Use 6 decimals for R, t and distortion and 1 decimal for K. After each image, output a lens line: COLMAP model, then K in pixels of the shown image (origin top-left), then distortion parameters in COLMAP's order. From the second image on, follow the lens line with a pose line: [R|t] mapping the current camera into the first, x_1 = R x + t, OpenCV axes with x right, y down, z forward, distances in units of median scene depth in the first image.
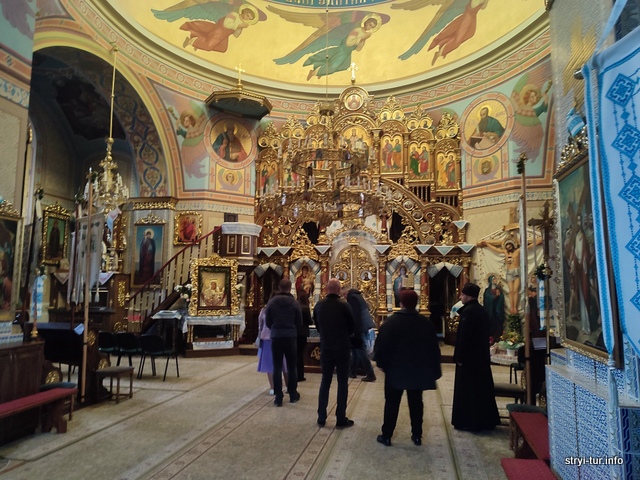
lens RADIAL K [[455.8, 0, 320.0], [0, 455.8, 240.0], [0, 0, 1]] dist [0.014829, -0.007116]
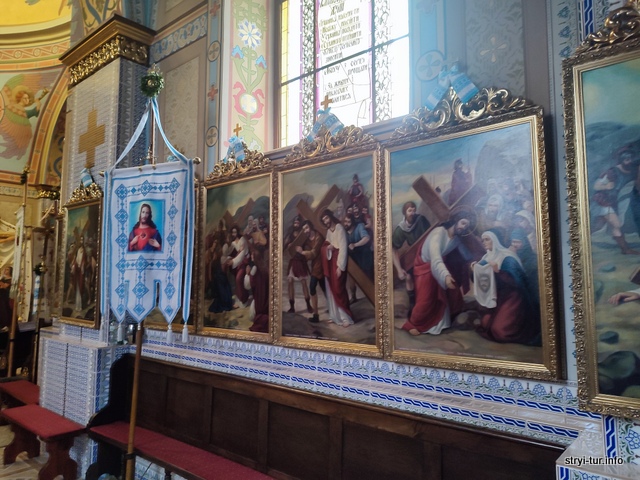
lens RADIAL K [[455.8, 0, 320.0], [0, 455.8, 240.0], [0, 0, 1]] dist [0.014829, -0.007116]
pose [[0.478035, 0.076202, 0.875029, -0.092319], [-0.096476, 0.994757, -0.033923, -0.015114], [-0.873026, -0.068203, 0.482881, -0.104839]]
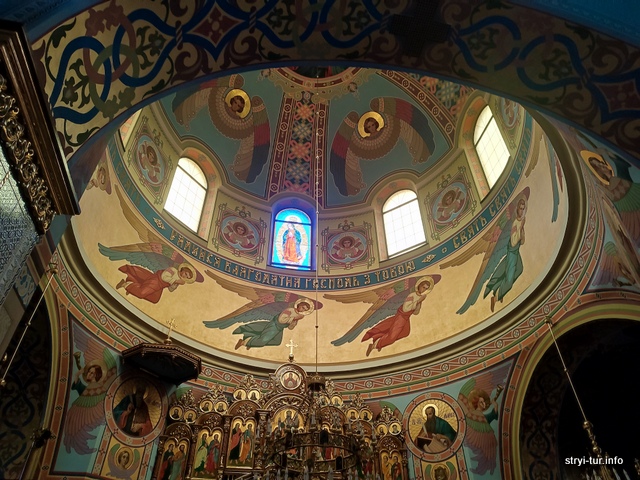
lens RADIAL K [[455.8, 0, 320.0], [0, 455.8, 240.0], [0, 0, 1]] dist [0.014829, -0.007116]
pose [[0.929444, 0.237100, 0.282696, -0.199375], [-0.032848, 0.816323, -0.576661, -0.009345], [-0.367498, 0.526688, 0.766515, 0.140621]]
